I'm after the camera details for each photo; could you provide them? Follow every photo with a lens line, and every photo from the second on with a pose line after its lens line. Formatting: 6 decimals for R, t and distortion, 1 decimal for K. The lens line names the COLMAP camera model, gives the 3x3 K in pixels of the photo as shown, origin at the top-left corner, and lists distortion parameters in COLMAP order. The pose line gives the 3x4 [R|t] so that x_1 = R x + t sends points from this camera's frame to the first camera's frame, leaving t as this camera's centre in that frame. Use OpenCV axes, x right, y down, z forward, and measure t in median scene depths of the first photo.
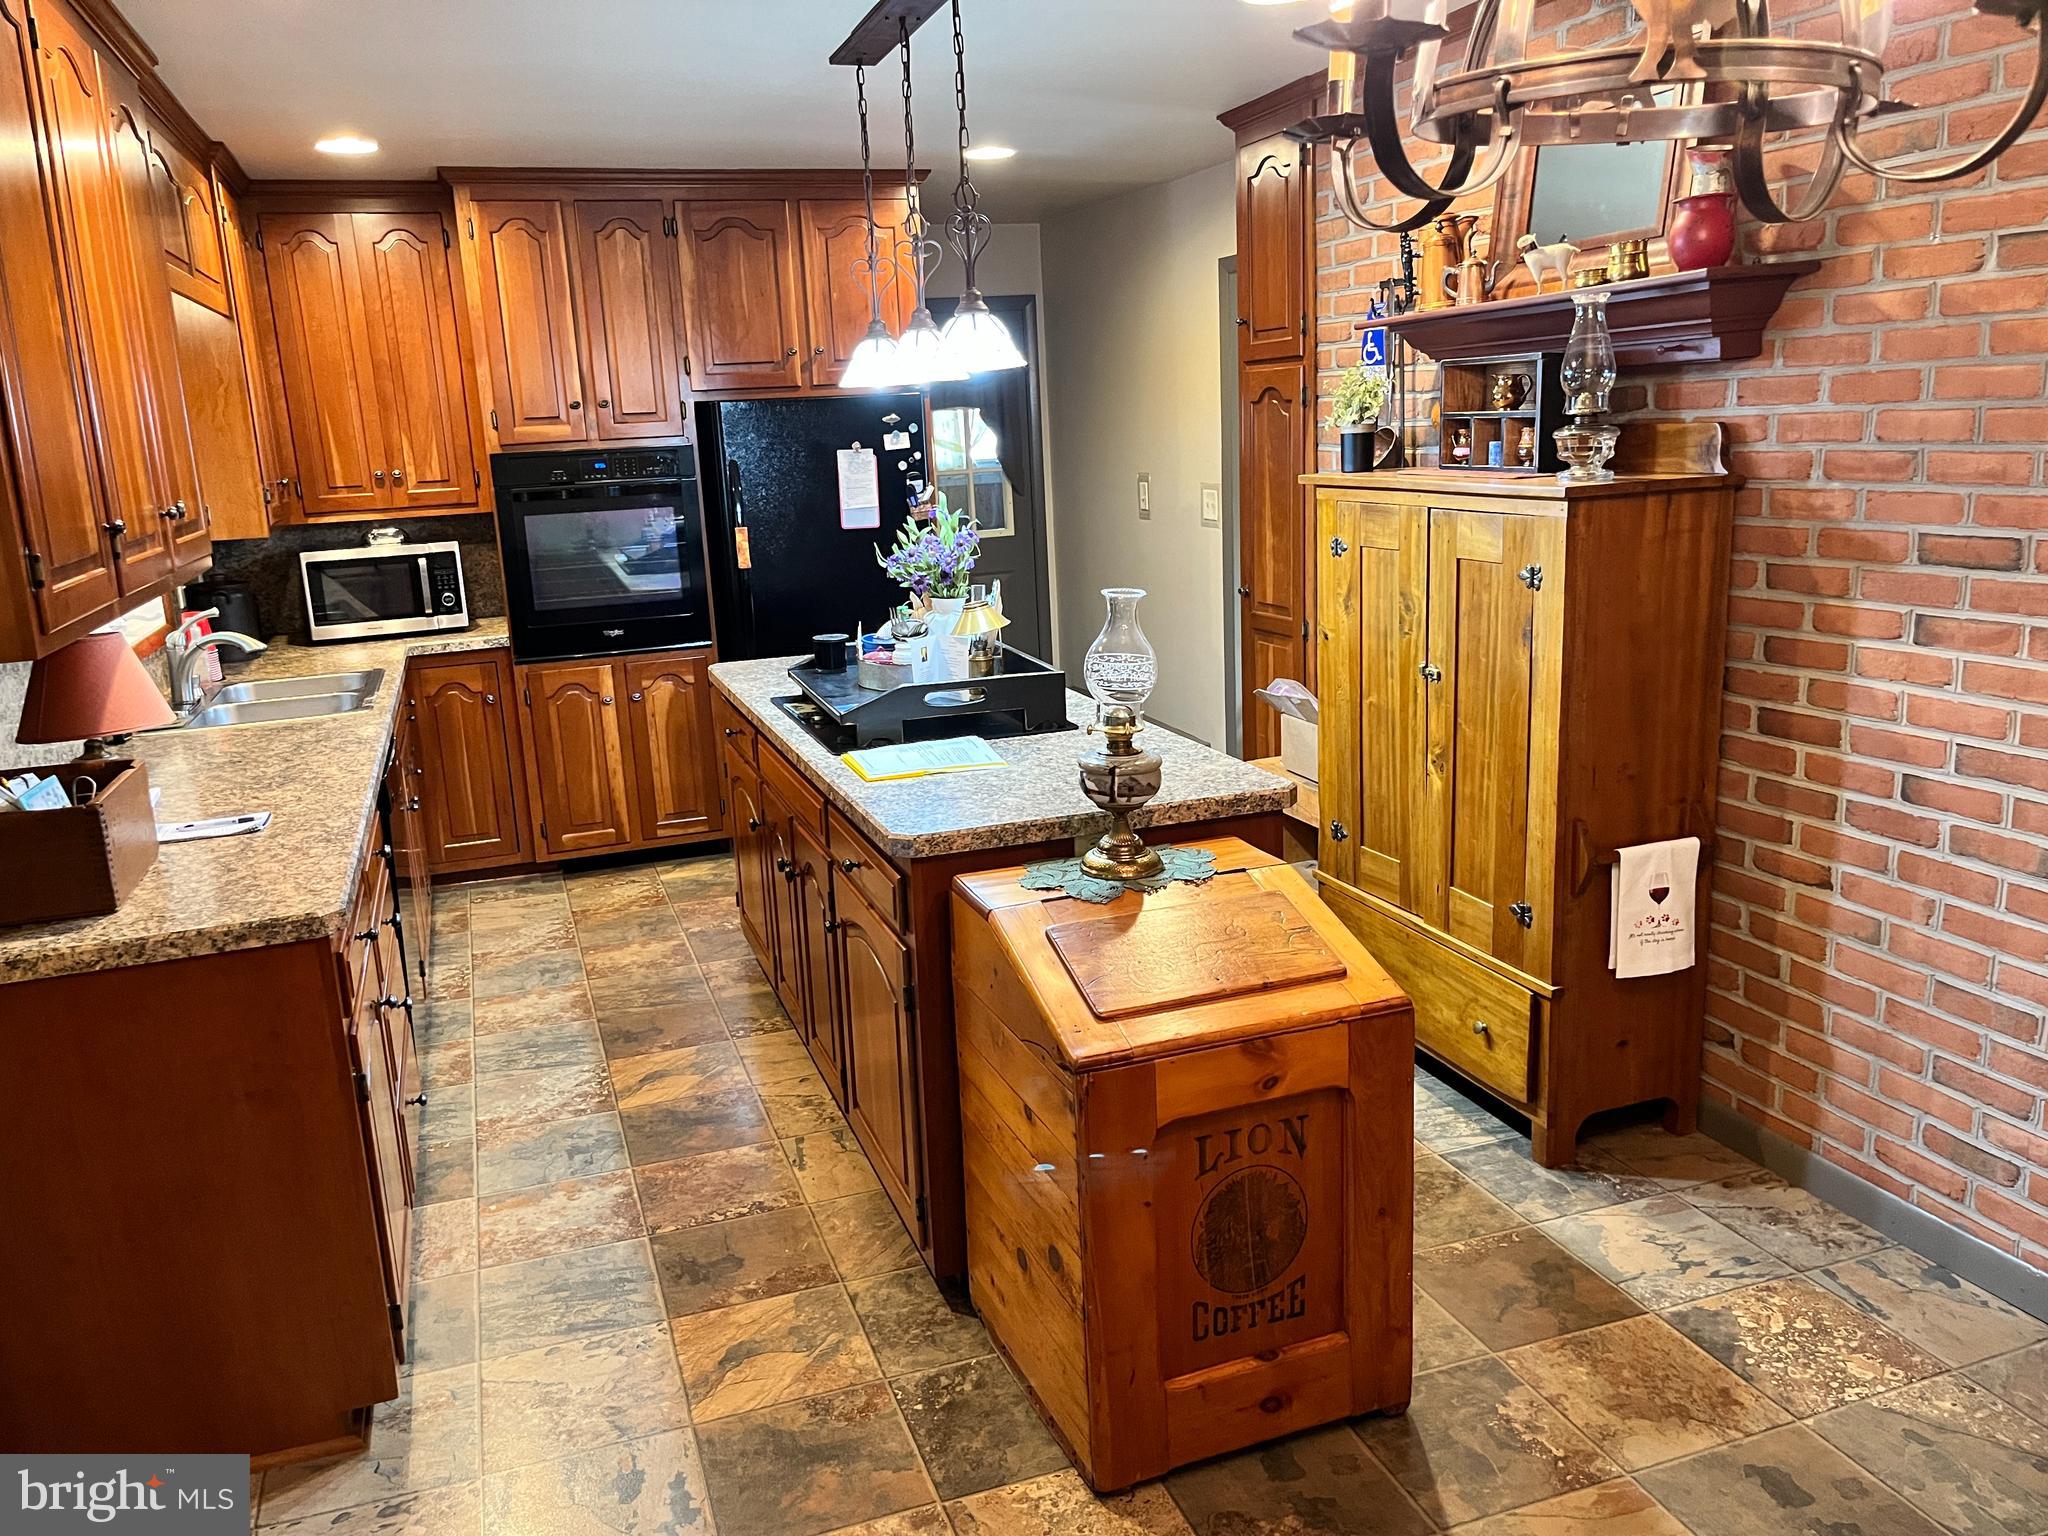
lens RADIAL K [[1550.9, 0, 1024.1], [0, 1550.9, 757.2], [0, 0, 1]] dist [0.056571, -0.064669]
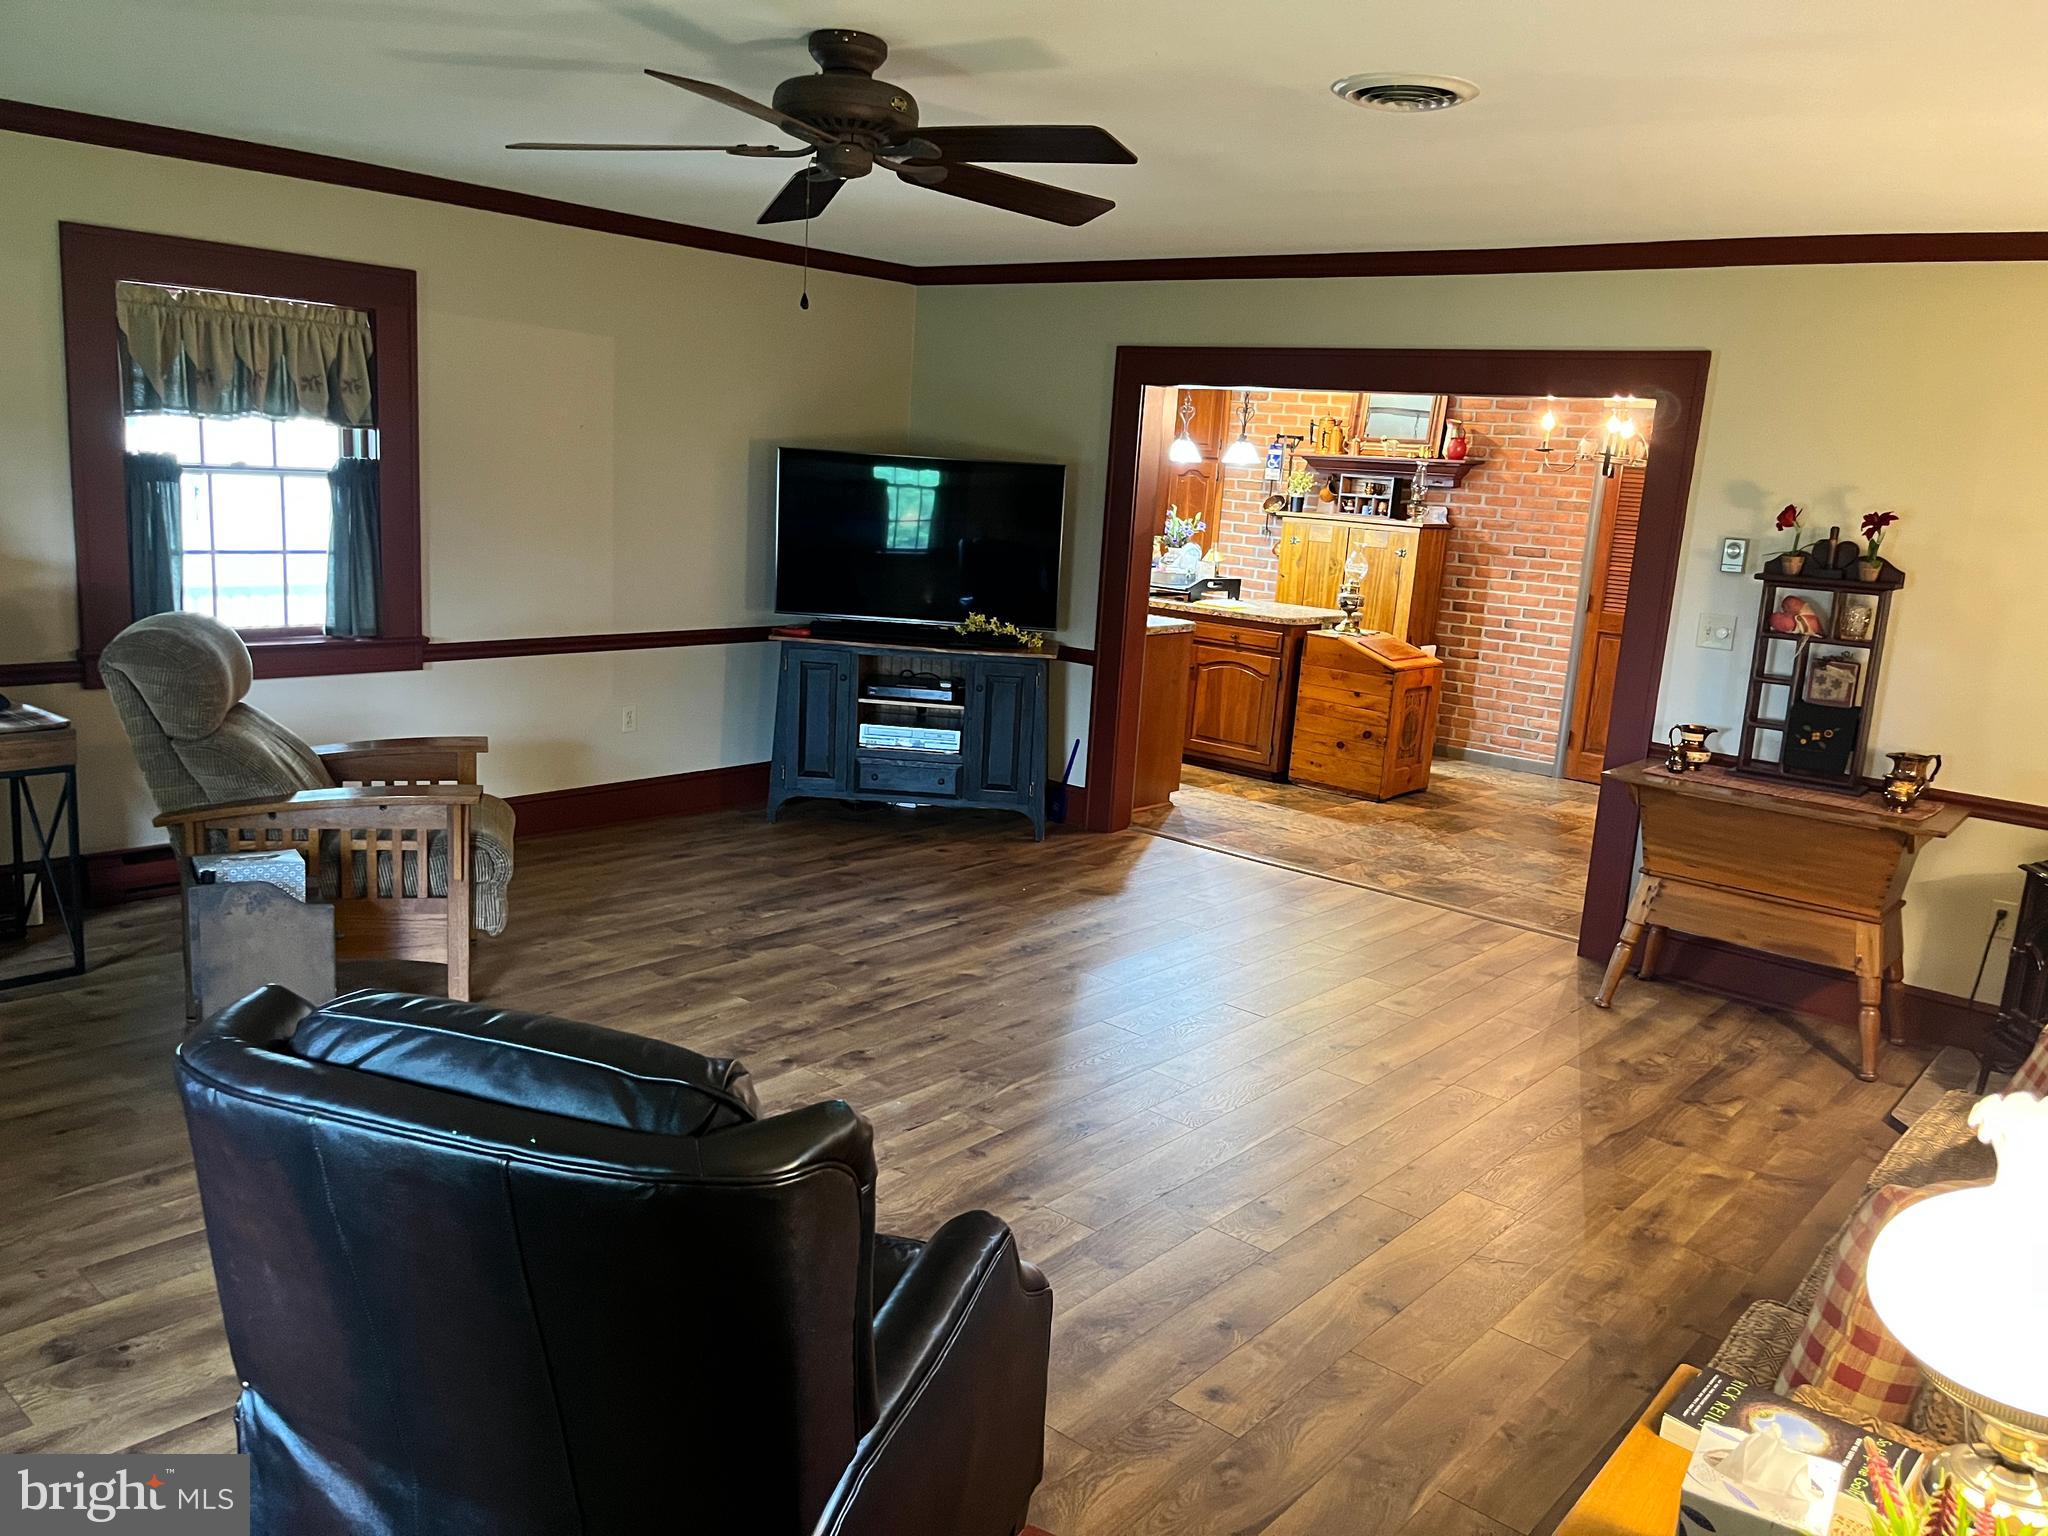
lens RADIAL K [[1550.9, 0, 1025.1], [0, 1550.9, 770.2], [0, 0, 1]] dist [0.056571, -0.064669]
pose [[0.866500, 0.001861, 0.499173, -1.854472], [0.004003, 0.999935, -0.010677, 0.341306], [-0.499160, 0.011250, 0.866437, -1.267221]]
